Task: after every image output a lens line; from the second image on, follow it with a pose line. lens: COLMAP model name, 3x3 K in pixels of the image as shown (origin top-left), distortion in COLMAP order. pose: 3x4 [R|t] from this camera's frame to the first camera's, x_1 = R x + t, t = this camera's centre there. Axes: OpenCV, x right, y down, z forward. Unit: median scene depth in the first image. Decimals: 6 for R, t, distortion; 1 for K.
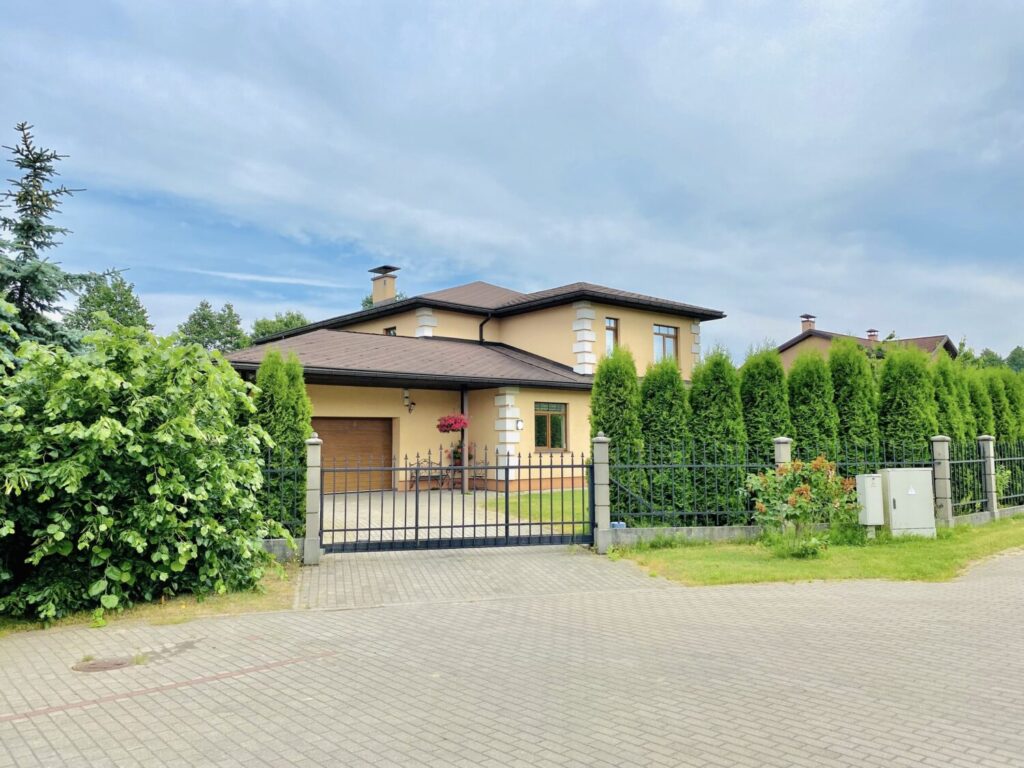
lens RADIAL K [[810.2, 0, 509.4], [0, 810.2, 400.0], [0, 0, 1]] dist [0.005065, -0.008470]
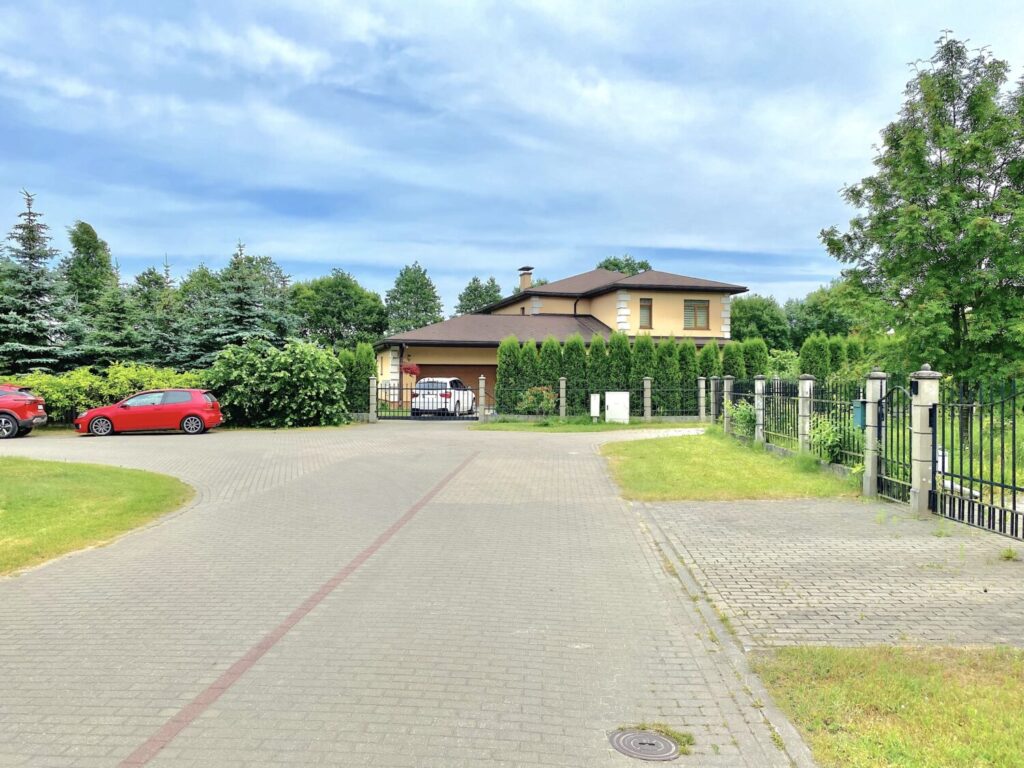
lens RADIAL K [[810.2, 0, 509.4], [0, 810.2, 400.0], [0, 0, 1]] dist [0.005065, -0.008470]
pose [[0.908322, 0.016022, -0.417965, 1.149531], [0.016725, 0.997076, 0.074568, -0.060007], [0.417938, -0.074722, 0.905398, -1.104780]]
